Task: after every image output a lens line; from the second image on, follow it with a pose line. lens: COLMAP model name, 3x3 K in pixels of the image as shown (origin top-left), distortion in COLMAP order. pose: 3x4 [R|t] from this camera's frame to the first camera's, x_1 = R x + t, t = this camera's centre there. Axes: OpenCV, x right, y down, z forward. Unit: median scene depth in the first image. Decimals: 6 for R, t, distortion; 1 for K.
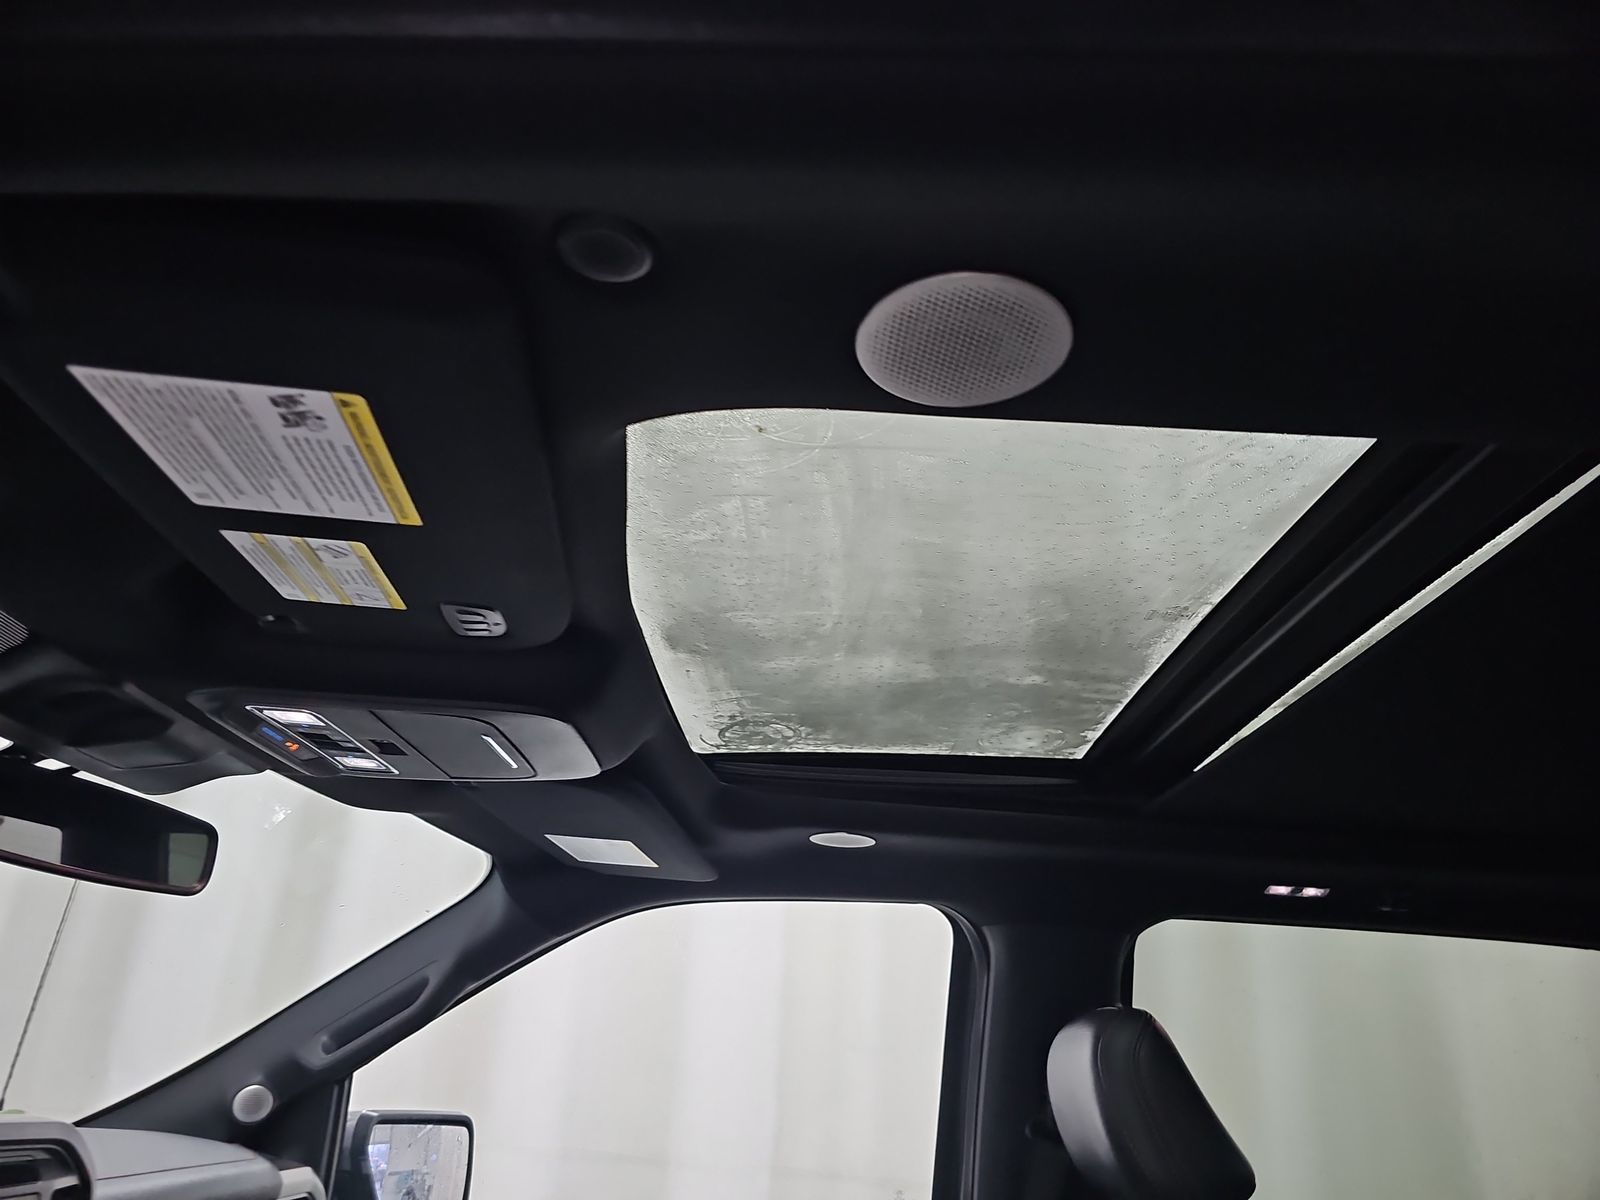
lens RADIAL K [[1052.2, 0, 795.8], [0, 1052.2, 590.5], [0, 0, 1]] dist [0.006526, -0.020604]
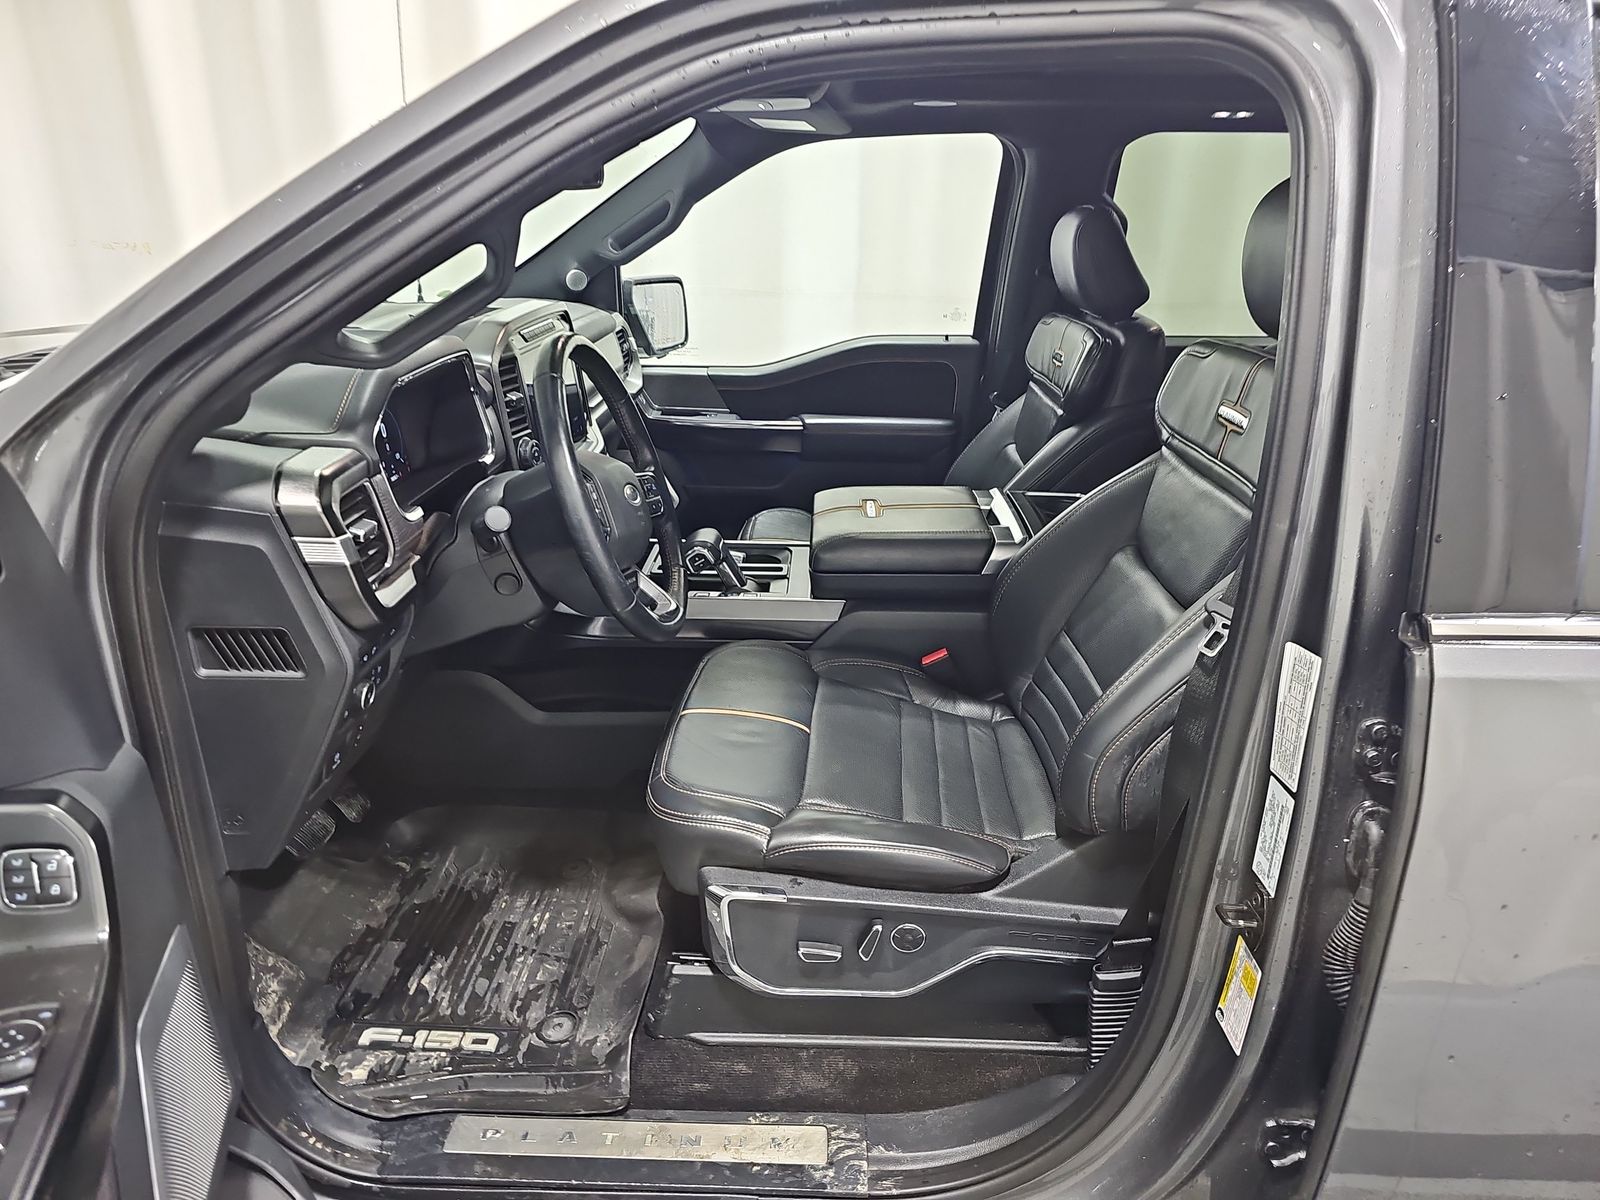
lens RADIAL K [[1052.2, 0, 795.8], [0, 1052.2, 590.5], [0, 0, 1]] dist [0.006526, -0.020604]
pose [[0.995734, -0.027090, -0.088204, -0.033081], [0.080960, 0.715084, 0.694335, -0.296575], [0.044263, -0.698514, 0.714226, -0.534464]]
